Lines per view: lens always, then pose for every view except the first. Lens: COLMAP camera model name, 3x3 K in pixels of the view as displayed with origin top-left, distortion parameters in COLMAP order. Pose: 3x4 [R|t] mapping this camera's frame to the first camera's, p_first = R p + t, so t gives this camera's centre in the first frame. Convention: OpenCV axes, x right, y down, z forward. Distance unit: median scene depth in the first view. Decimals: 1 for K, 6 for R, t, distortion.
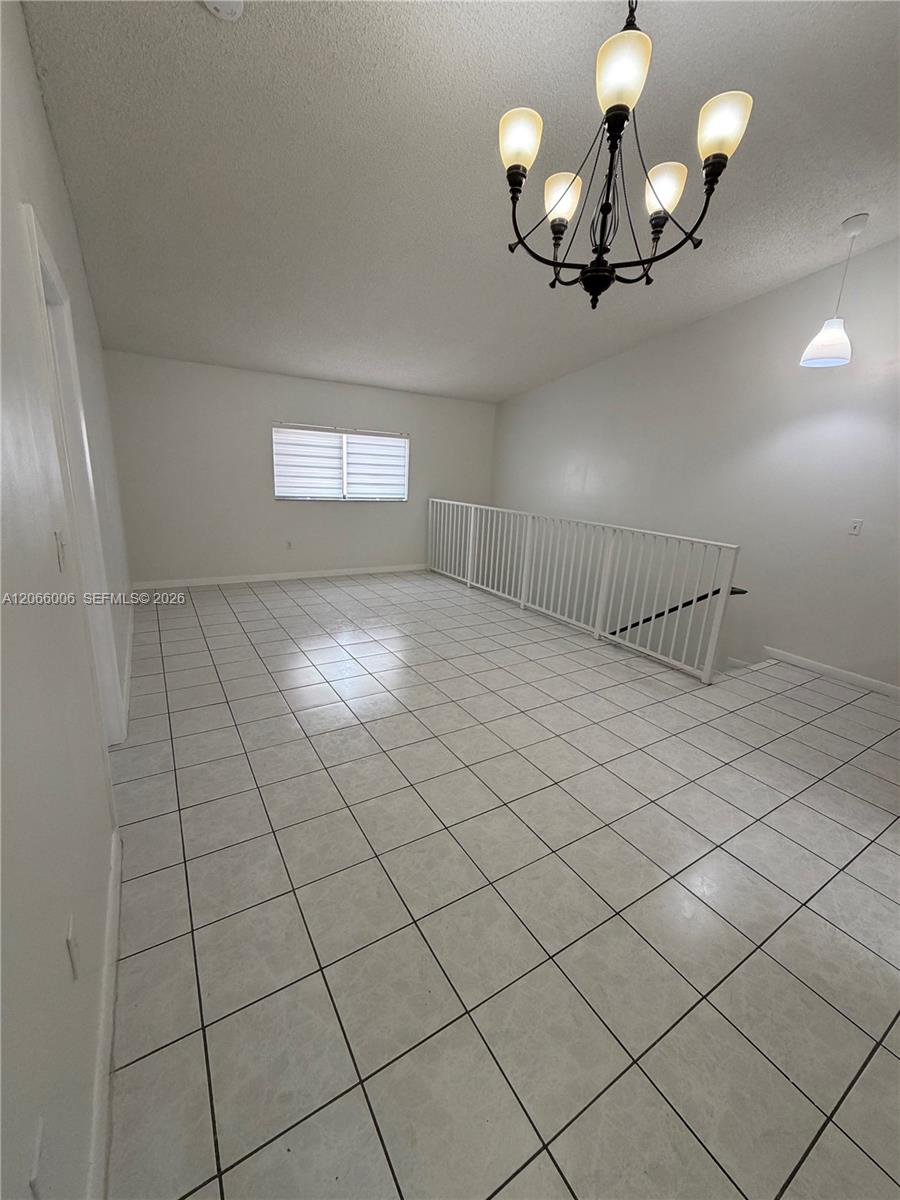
lens RADIAL K [[479.5, 0, 449.3], [0, 479.5, 596.9], [0, 0, 1]] dist [-0.000425, 0.000159]
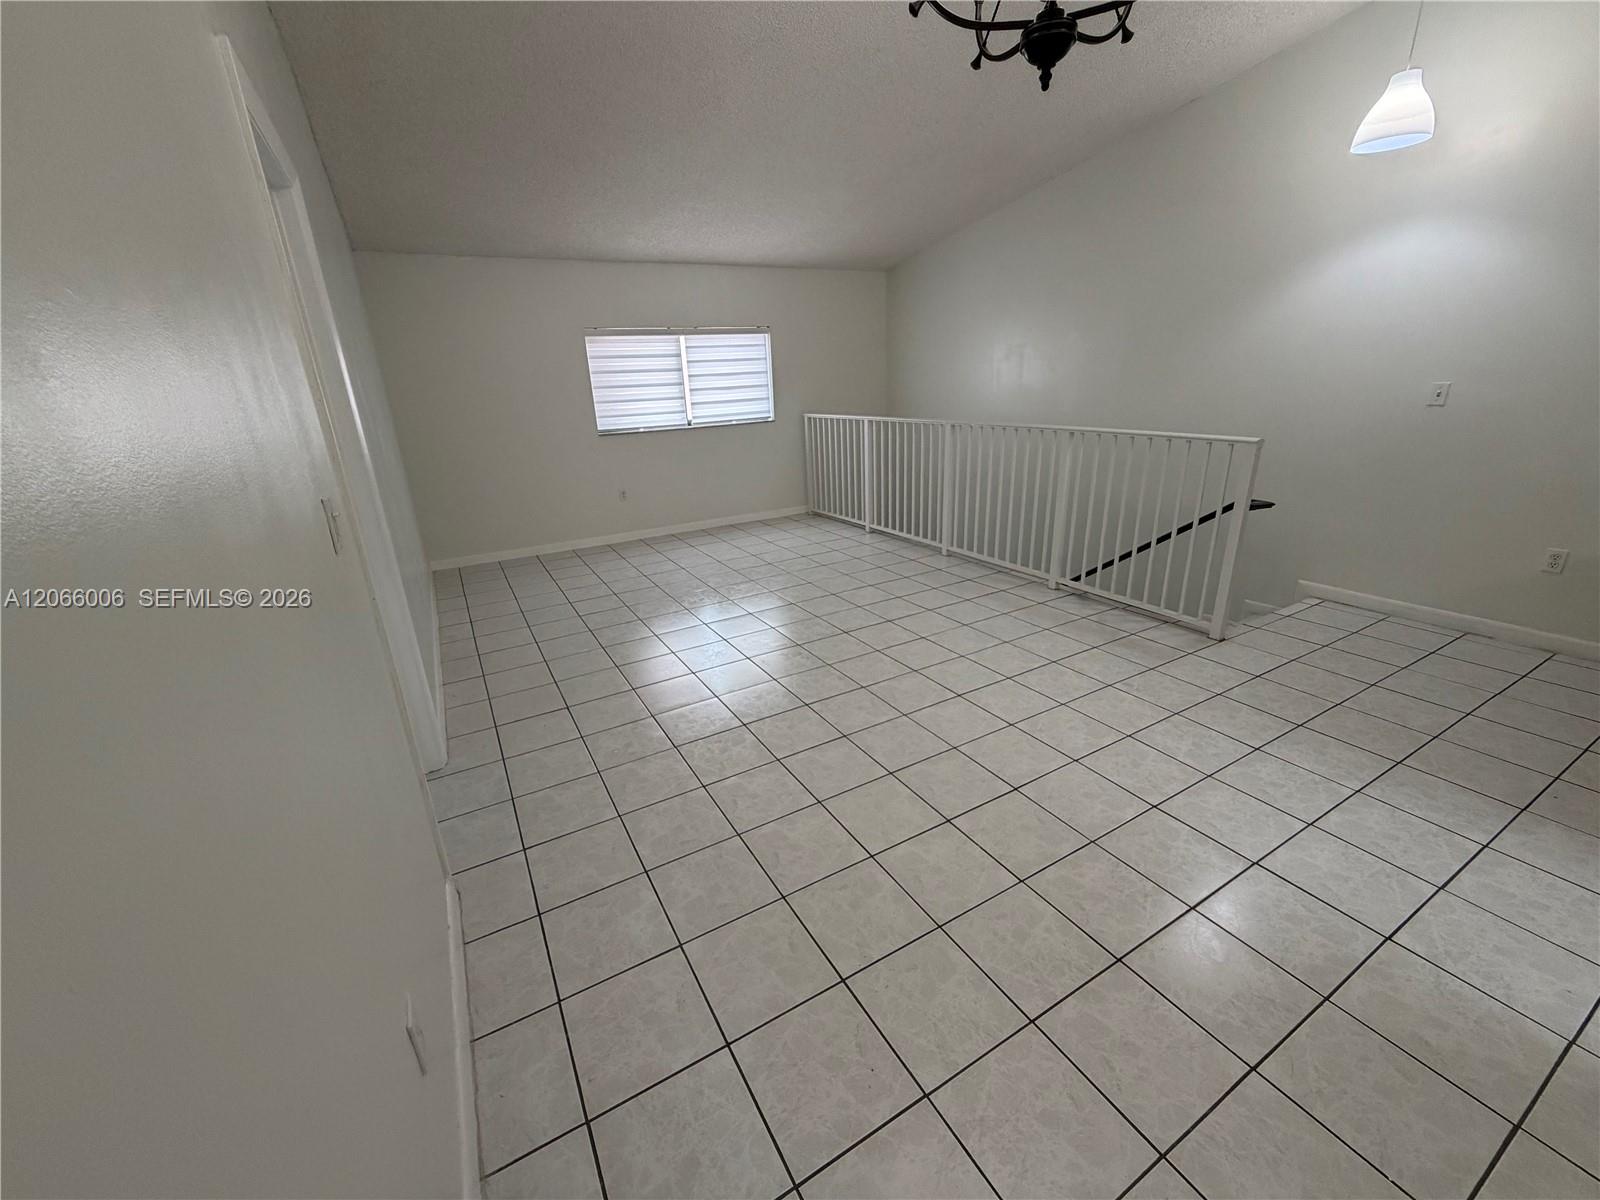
lens RADIAL K [[640.1, 0, 793.7], [0, 640.1, 599.9], [0, 0, 1]] dist [-0.000614, -0.000121]
pose [[0.994372, -0.075873, -0.073947, -0.014163], [0.081437, 0.993823, 0.075388, 0.000490], [0.067770, -0.080986, 0.994409, 0.020588]]
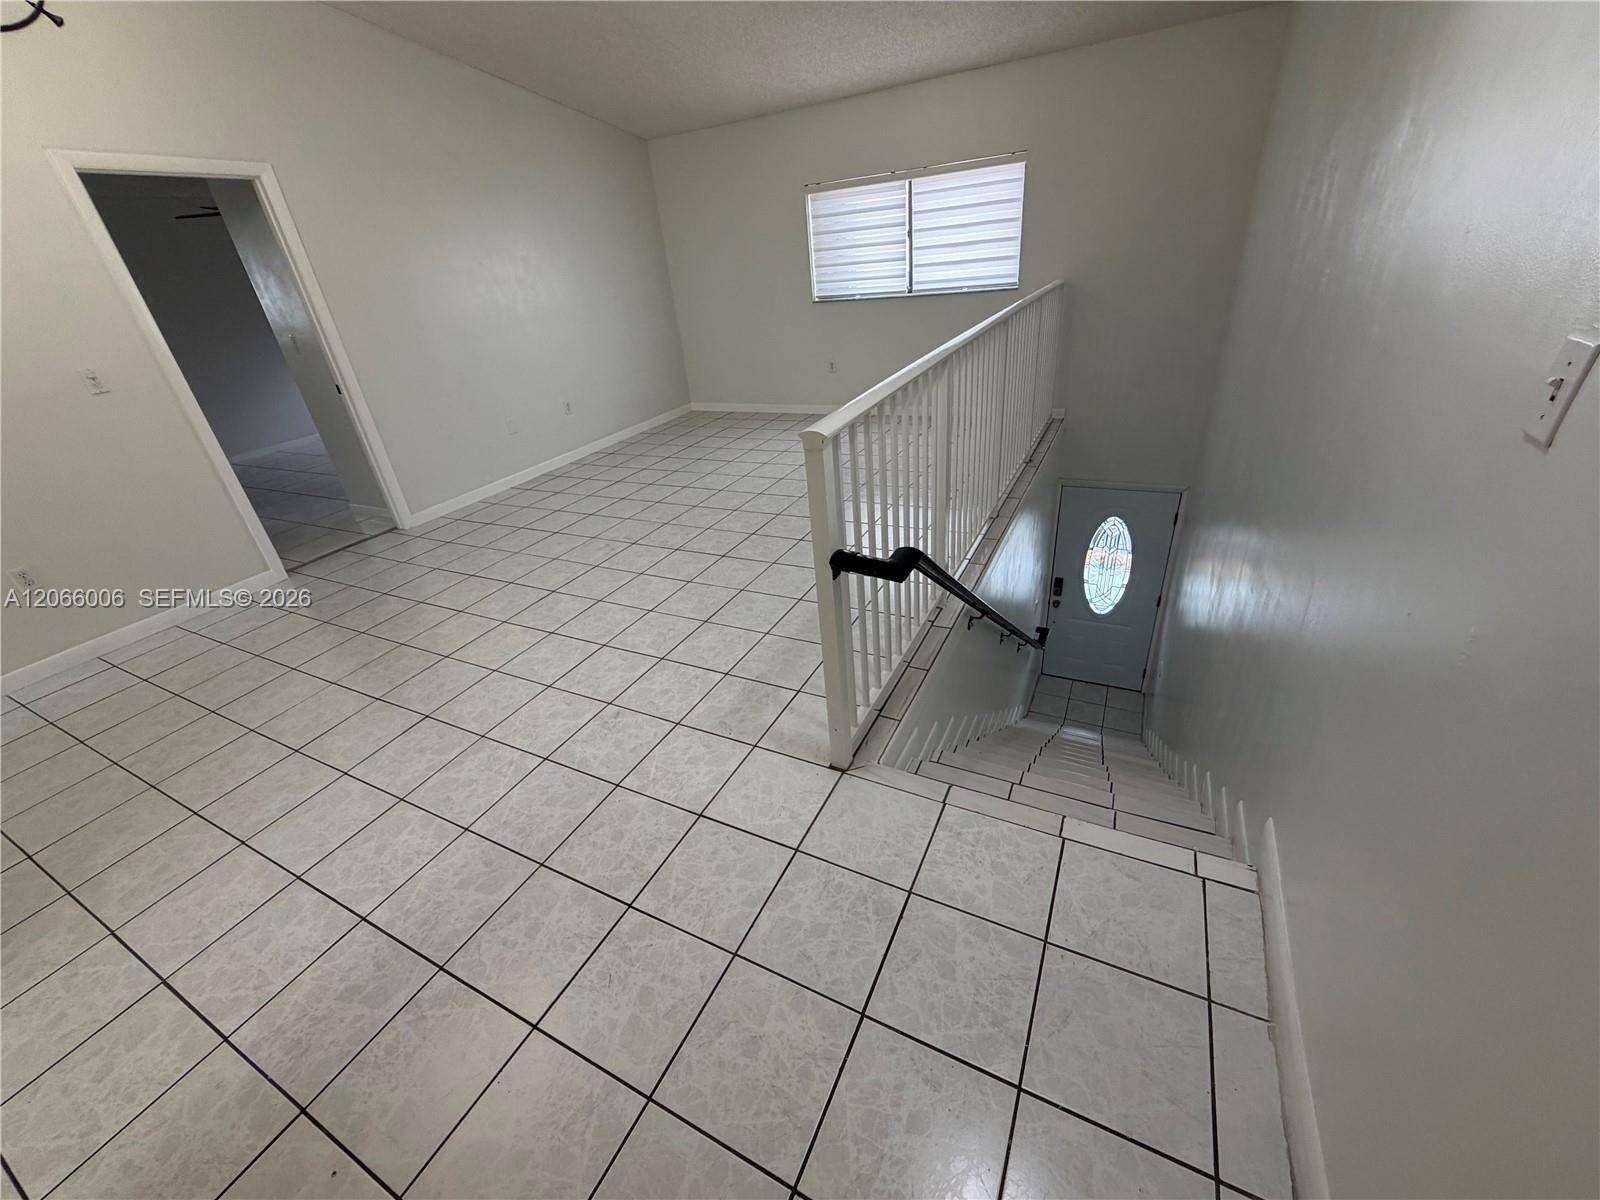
lens RADIAL K [[639.3, 0, 795.1], [0, 639.3, 599.9], [0, 0, 1]] dist [-0.000425, 0.000159]
pose [[0.506684, 0.323173, -0.799269, 0.961019], [-0.104585, 0.943278, 0.315101, -0.129269], [0.855765, -0.076065, 0.511743, 0.730673]]
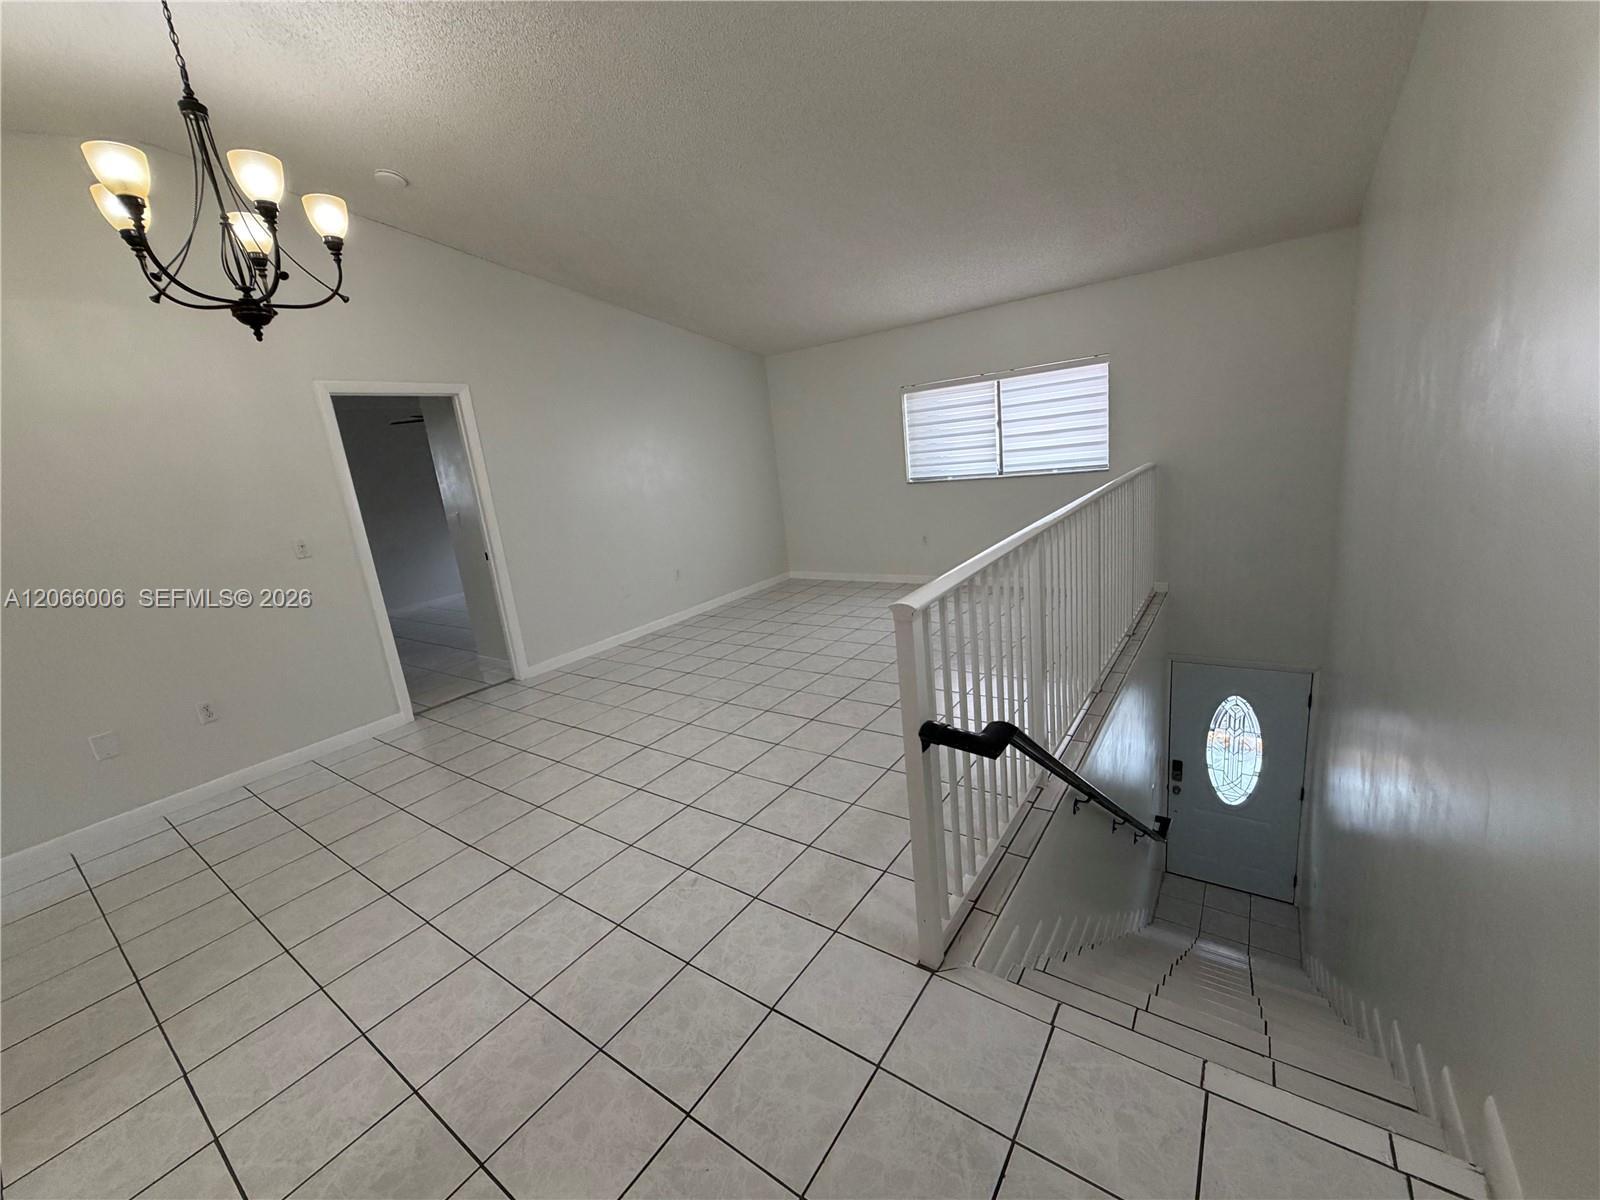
lens RADIAL K [[639.3, 0, 795.1], [0, 639.3, 599.9], [0, 0, 1]] dist [-0.000425, 0.000159]
pose [[0.375184, 0.122043, -0.918881, 0.967093], [-0.113881, 0.989854, 0.084971, -0.133989], [0.919928, 0.072763, 0.385276, 0.728566]]
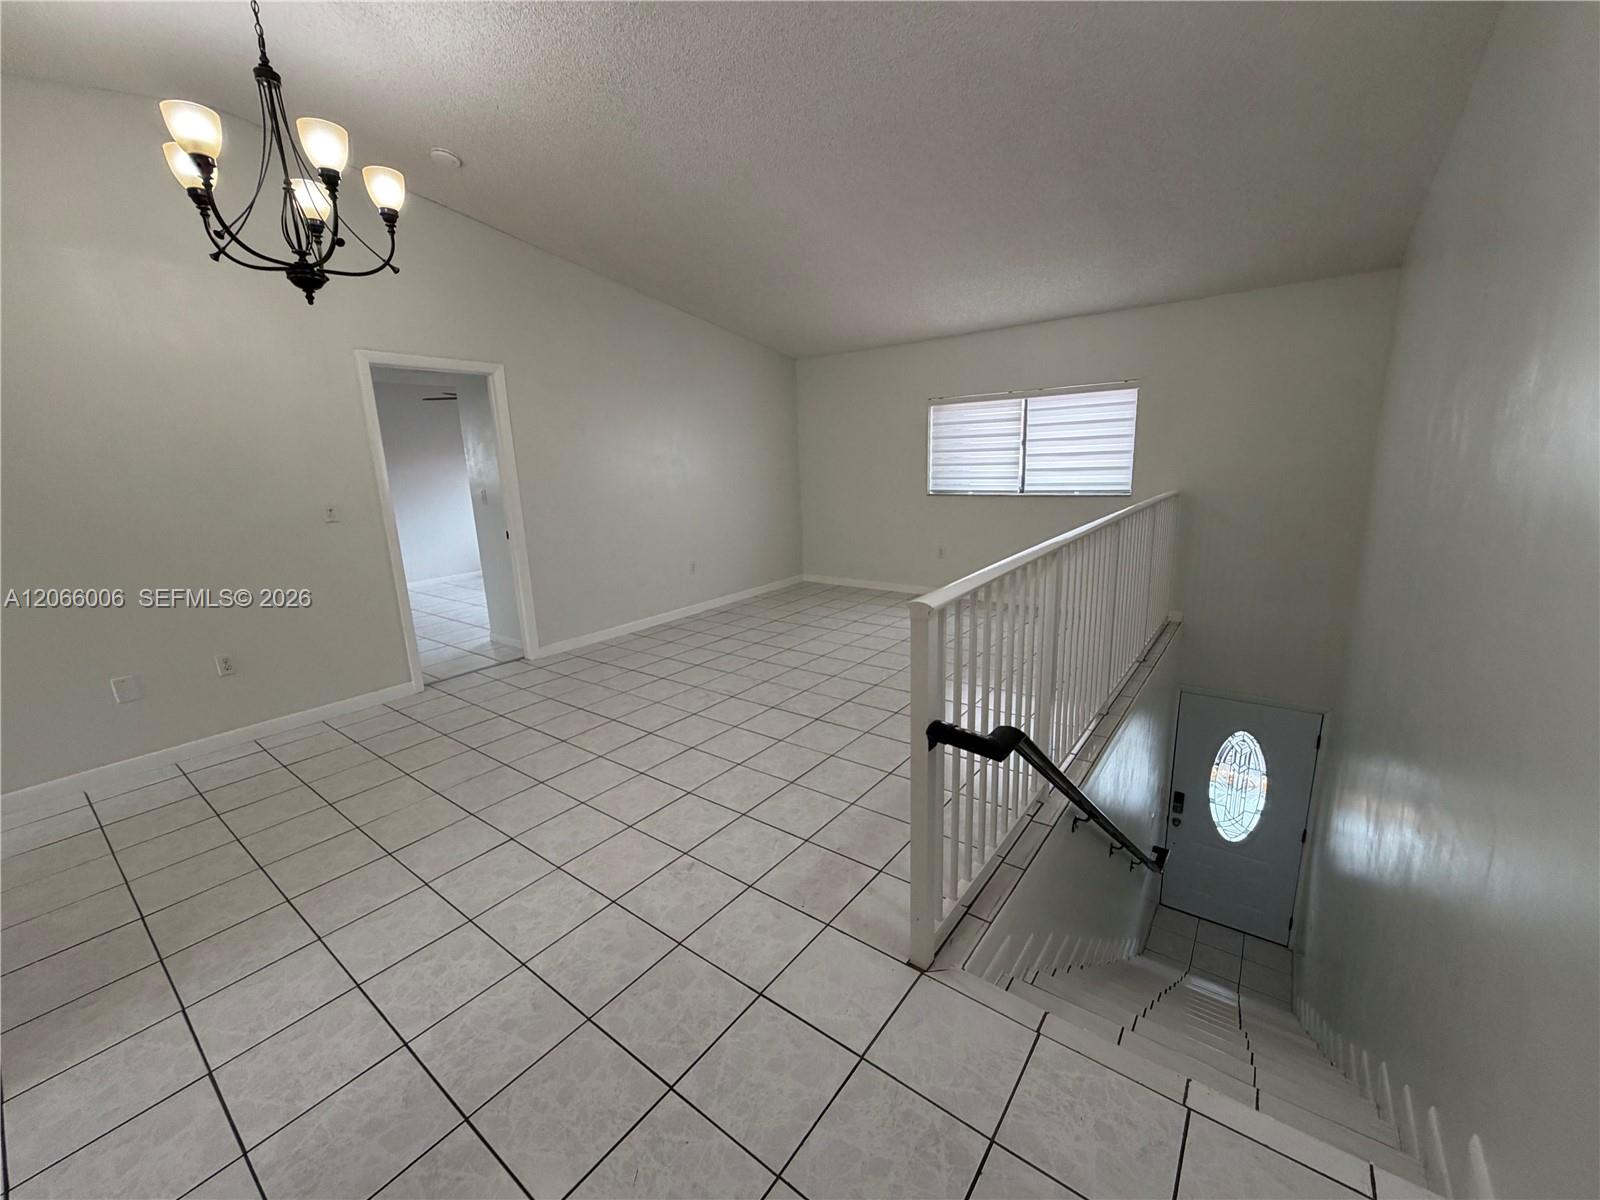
lens RADIAL K [[639.3, 0, 795.1], [0, 639.3, 599.9], [0, 0, 1]] dist [-0.000425, 0.000159]
pose [[0.350980, 0.140871, -0.925726, 0.972650], [-0.187411, 0.979184, 0.077951, -0.122158], [0.917437, 0.146131, 0.370075, 0.721211]]
